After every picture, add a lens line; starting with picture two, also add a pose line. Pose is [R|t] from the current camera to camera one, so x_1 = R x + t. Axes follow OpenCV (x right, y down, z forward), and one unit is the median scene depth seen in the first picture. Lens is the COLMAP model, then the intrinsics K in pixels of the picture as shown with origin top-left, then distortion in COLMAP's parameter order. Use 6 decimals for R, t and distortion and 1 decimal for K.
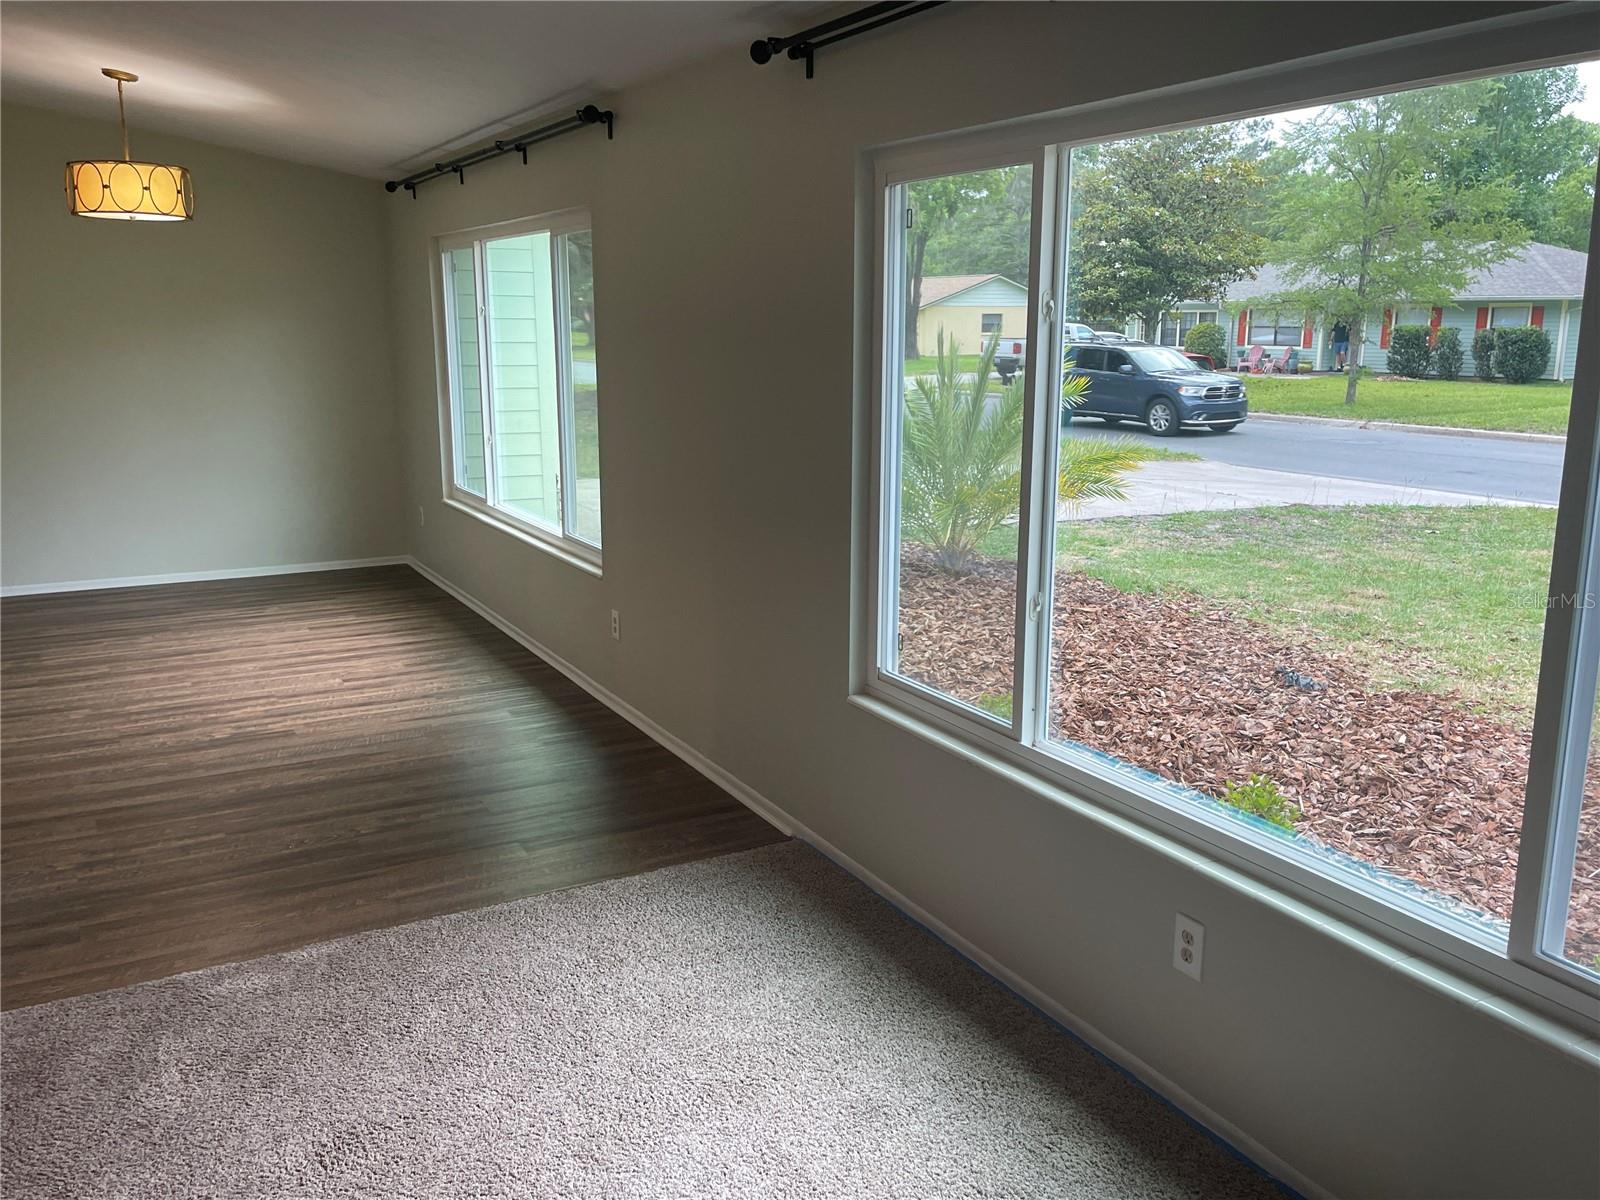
lens RADIAL K [[1342.3, 0, 810.9], [0, 1342.3, 596.0], [0, 0, 1]] dist [0.070052, -0.082588]
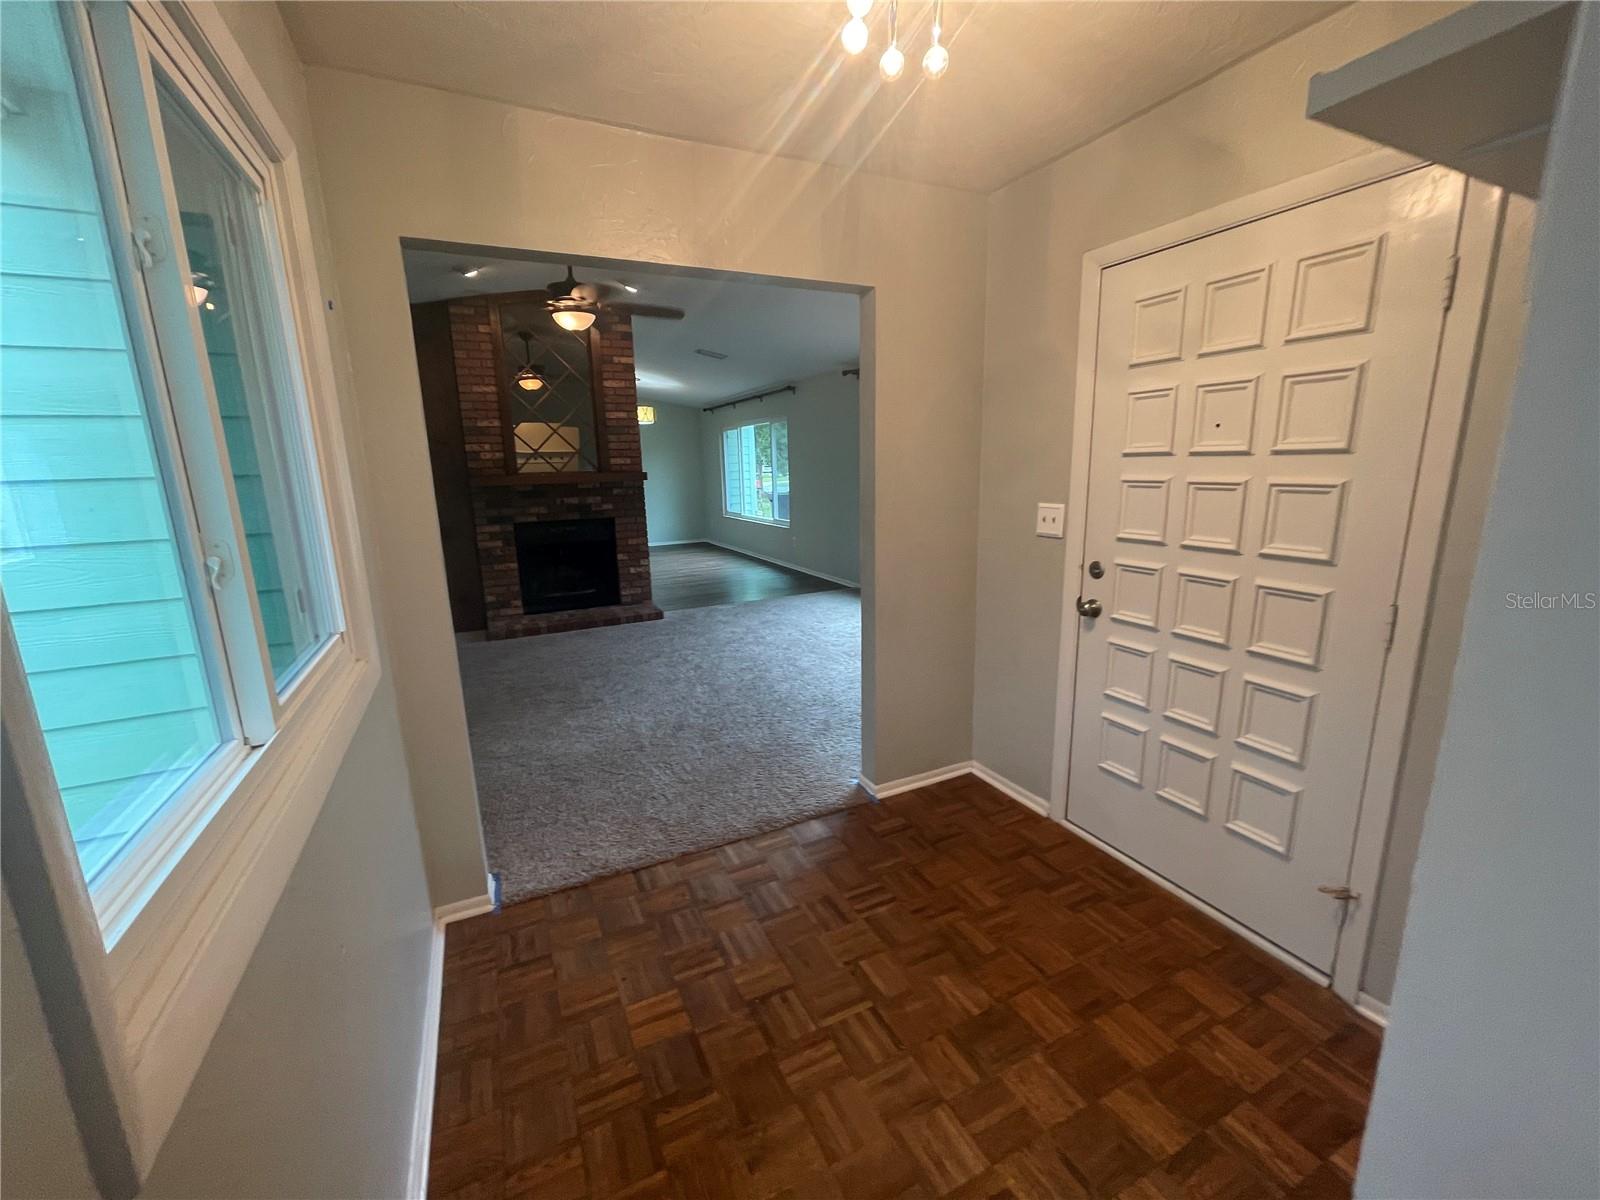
lens RADIAL K [[646.7, 0, 802.3], [0, 646.7, 594.1], [0, 0, 1]] dist [-0.001616, 0.000065]
pose [[0.998684, -0.019944, -0.047247, -0.053684], [0.019726, 0.999793, -0.005072, 0.149340], [0.047338, 0.004133, 0.998870, -0.539884]]
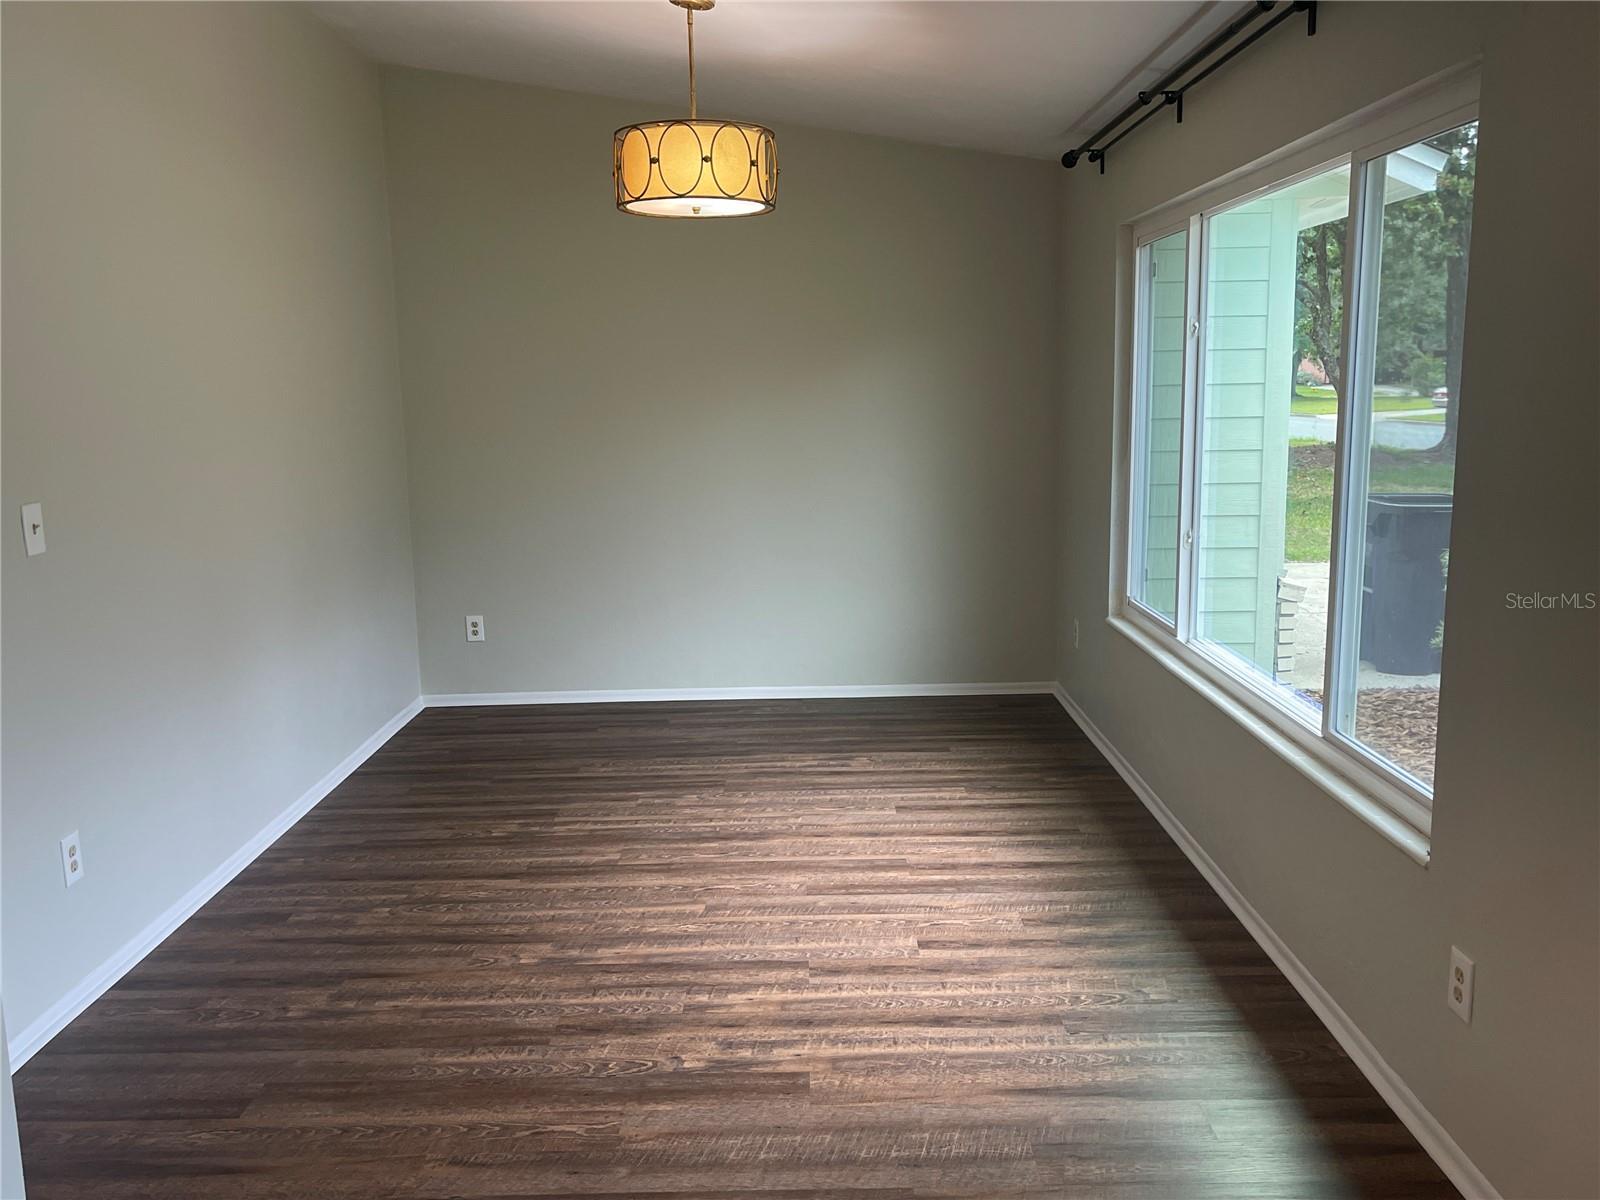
lens RADIAL K [[1342.3, 0, 787.1], [0, 1342.3, 604.5], [0, 0, 1]] dist [0.070052, -0.082588]
pose [[0.875074, 0.058853, -0.480397, -0.126385], [-0.075410, 0.997036, -0.015218, -0.077117], [0.478078, 0.049544, 0.876919, 0.466525]]
